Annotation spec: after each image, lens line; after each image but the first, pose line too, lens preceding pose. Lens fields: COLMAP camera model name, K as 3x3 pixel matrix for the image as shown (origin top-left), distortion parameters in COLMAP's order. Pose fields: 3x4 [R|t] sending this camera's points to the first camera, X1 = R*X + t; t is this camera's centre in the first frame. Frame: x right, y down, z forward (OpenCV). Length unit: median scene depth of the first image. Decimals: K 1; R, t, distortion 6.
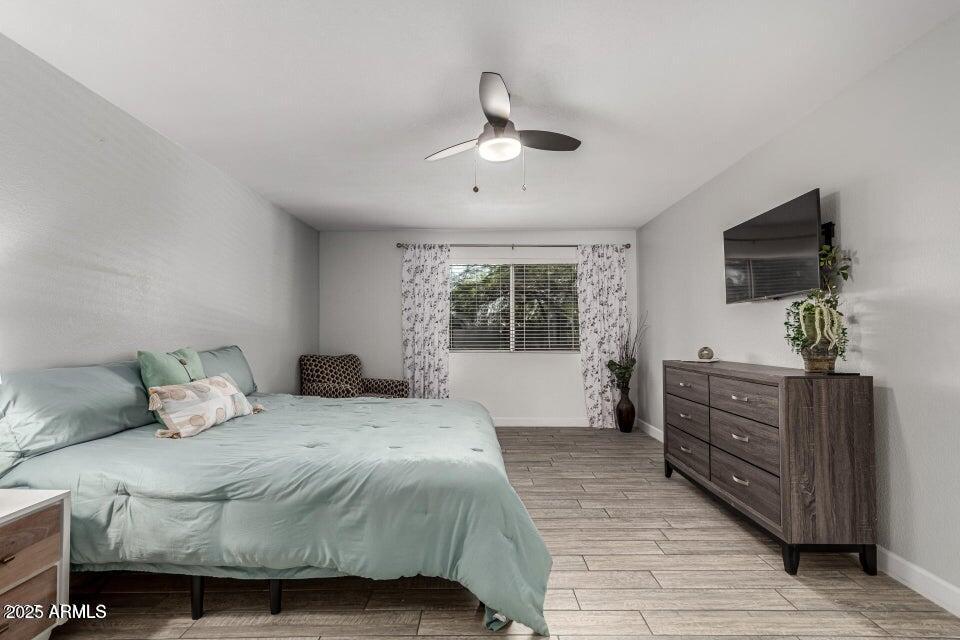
lens RADIAL K [[442.3, 0, 481.9], [0, 442.3, 325.0], [0, 0, 1]] dist [0.001198, 0.000933]
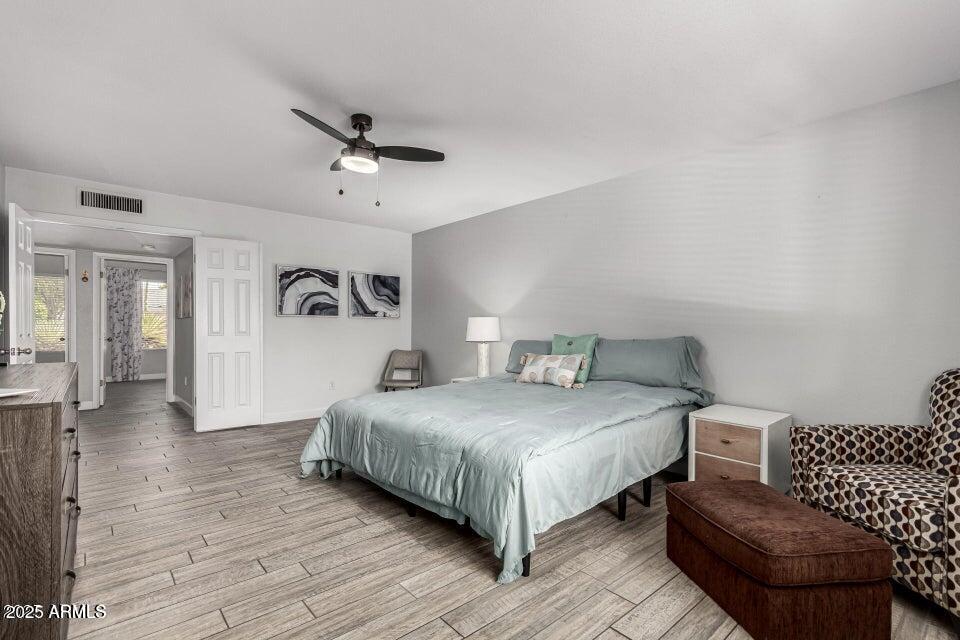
lens RADIAL K [[442.3, 0, 477.8], [0, 442.3, 327.7], [0, 0, 1]] dist [0.001198, 0.000933]
pose [[-0.753160, -0.001706, -0.657835, 0.544800], [0.016164, 0.999647, -0.021100, 0.061253], [0.657638, -0.026525, -0.752867, 1.970367]]
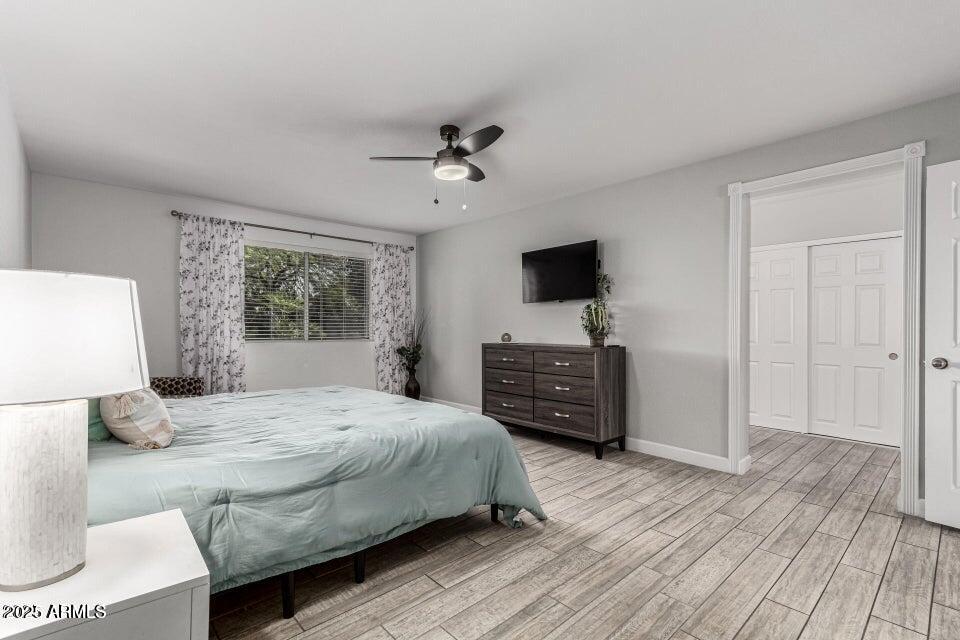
lens RADIAL K [[442.3, 0, 479.8], [0, 442.3, 322.8], [0, 0, 1]] dist [0.001198, 0.000933]
pose [[0.739221, 0.008861, 0.673404, -0.693332], [-0.019367, 0.999780, 0.008105, 0.009831], [-0.673184, -0.019033, 0.739230, 0.022828]]
